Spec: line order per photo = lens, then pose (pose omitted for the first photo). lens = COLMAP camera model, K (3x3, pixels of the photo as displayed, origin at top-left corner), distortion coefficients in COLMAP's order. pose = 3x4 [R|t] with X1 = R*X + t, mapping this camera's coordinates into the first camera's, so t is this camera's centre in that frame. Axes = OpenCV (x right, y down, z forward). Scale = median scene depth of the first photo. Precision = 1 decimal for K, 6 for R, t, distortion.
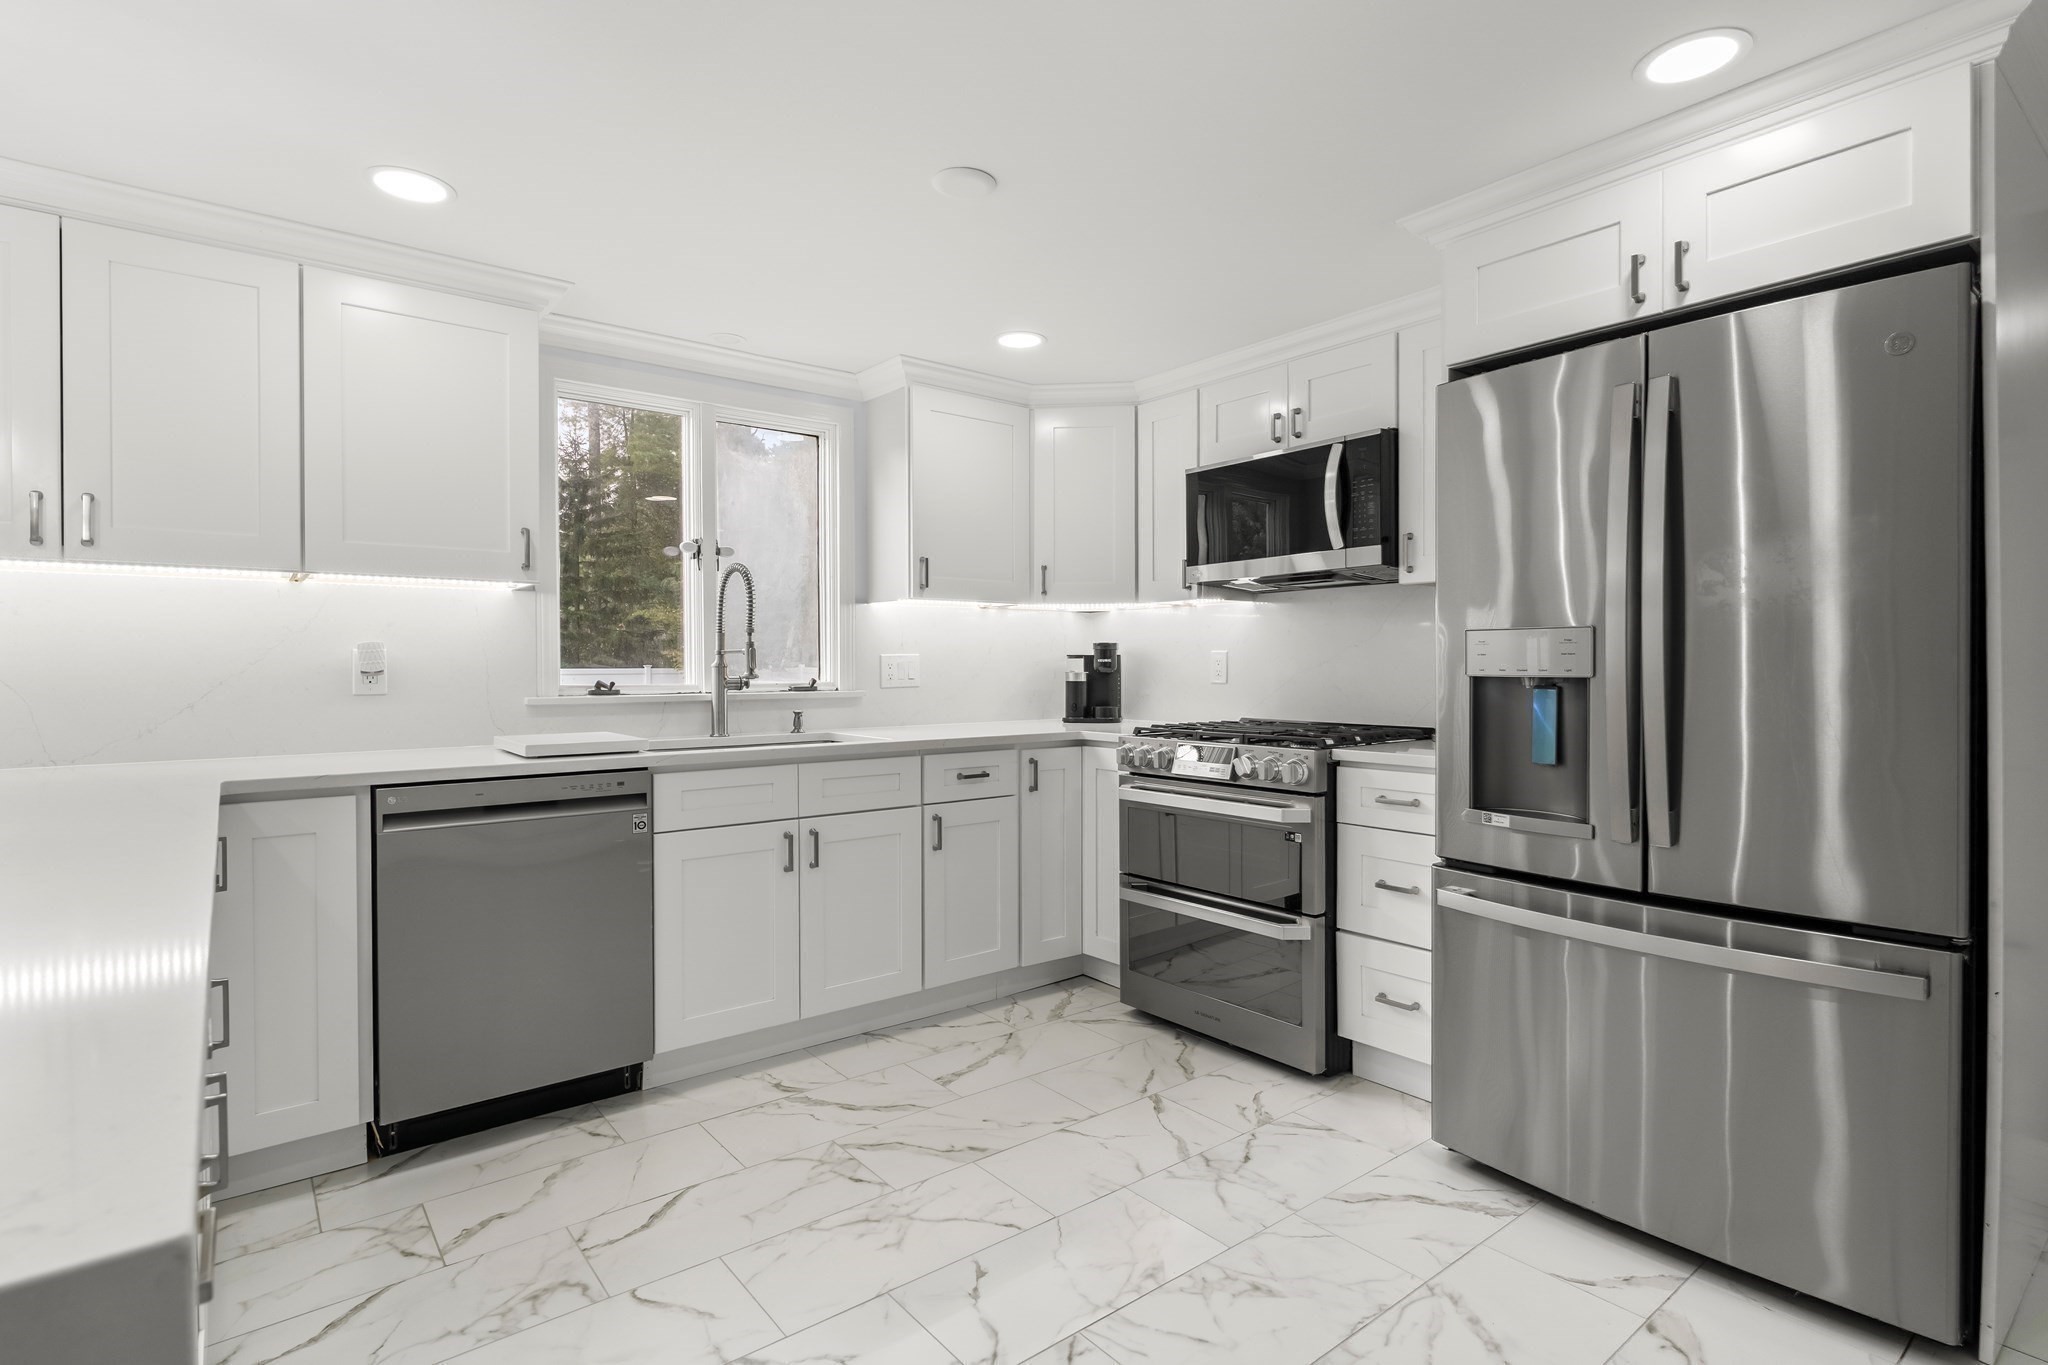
lens RADIAL K [[1006.4, 0, 1025.0], [0, 1006.4, 673.5], [0, 0, 1]] dist [0.002327, 0.003057]
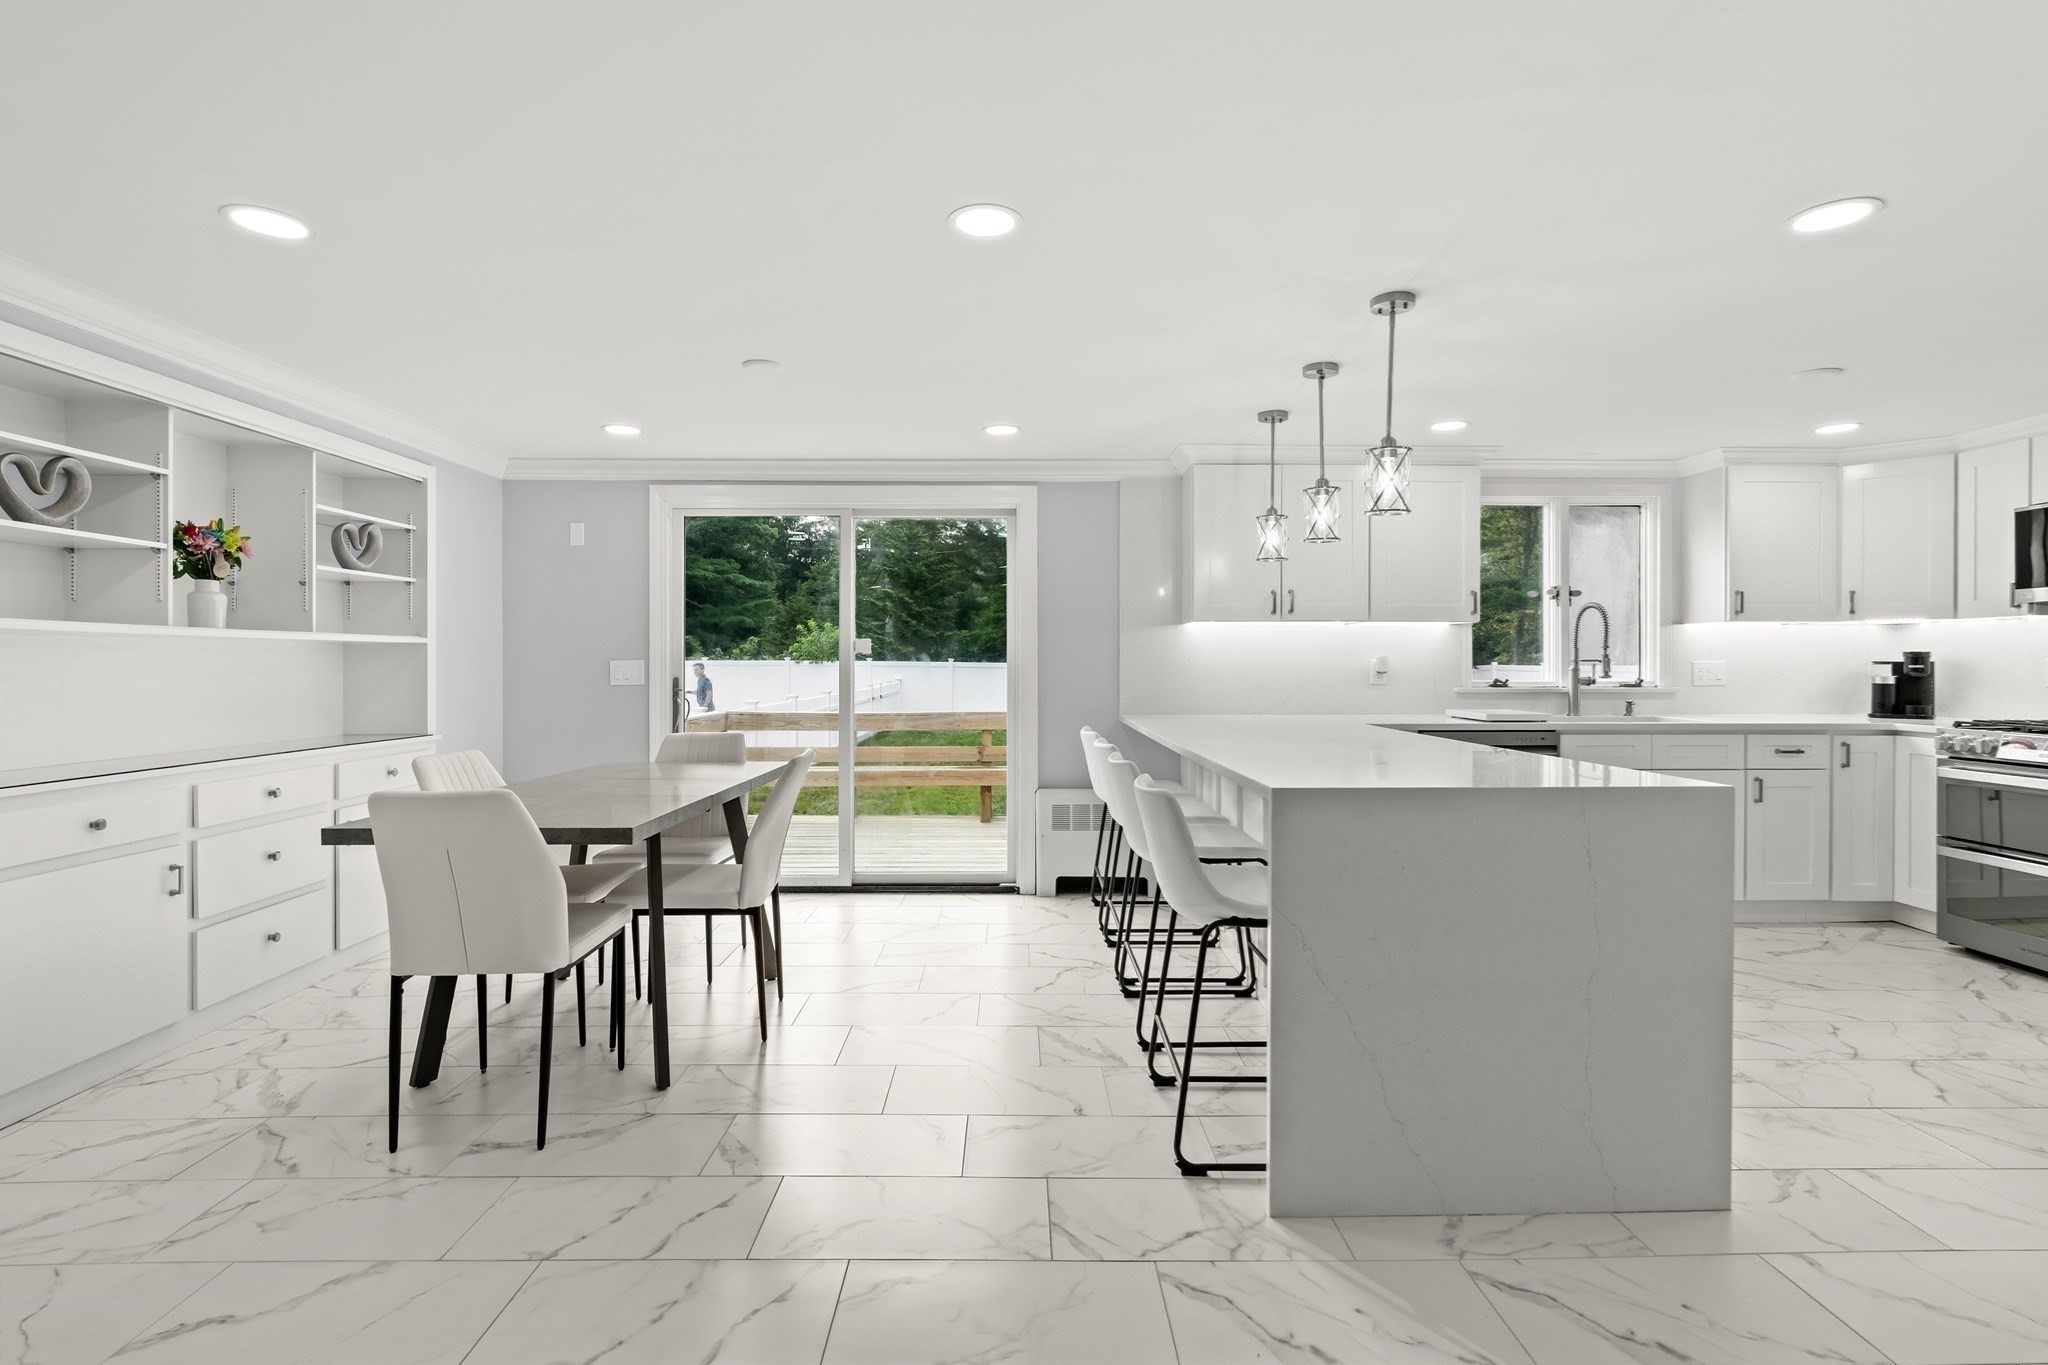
lens RADIAL K [[934.2, 0, 1055.2], [0, 934.2, 665.9], [0, 0, 1]] dist [0.007255, 0.000190]
pose [[0.801444, 0.006357, -0.598037, -0.105139], [-0.008174, 0.999967, -0.000325, -0.007151], [0.598014, 0.005149, 0.801469, -0.726996]]
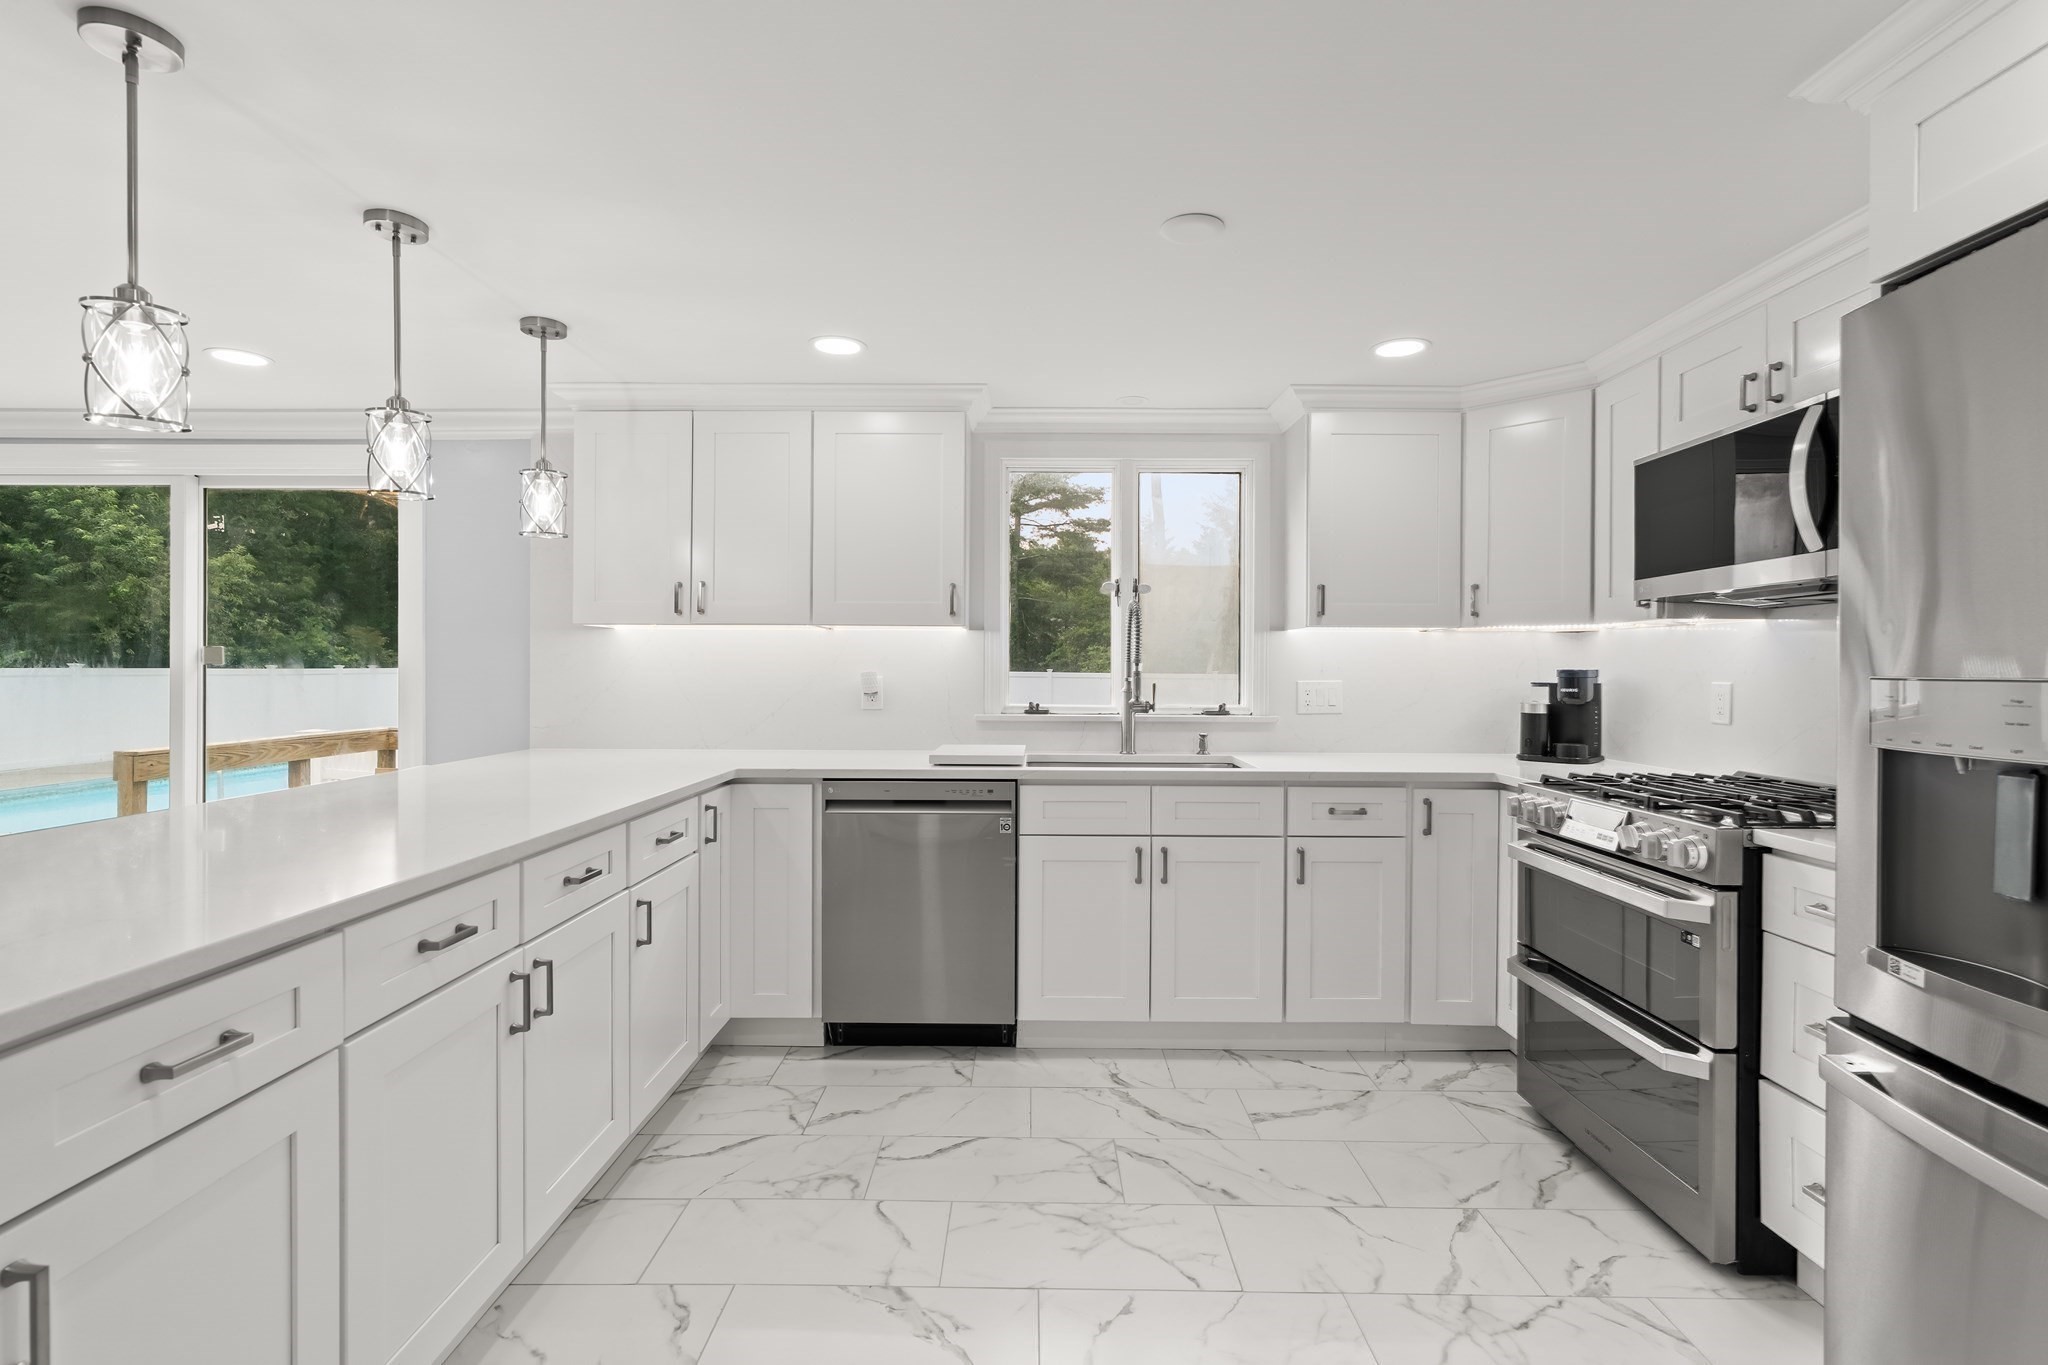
lens RADIAL K [[934.2, 0, 1022.1], [0, 934.2, 674.3], [0, 0, 1]] dist [0.007255, 0.000190]
pose [[0.780852, 0.010832, -0.624622, 0.311688], [-0.013067, 0.999914, 0.001006, -0.031192], [0.624580, 0.007377, 0.780926, 0.129888]]
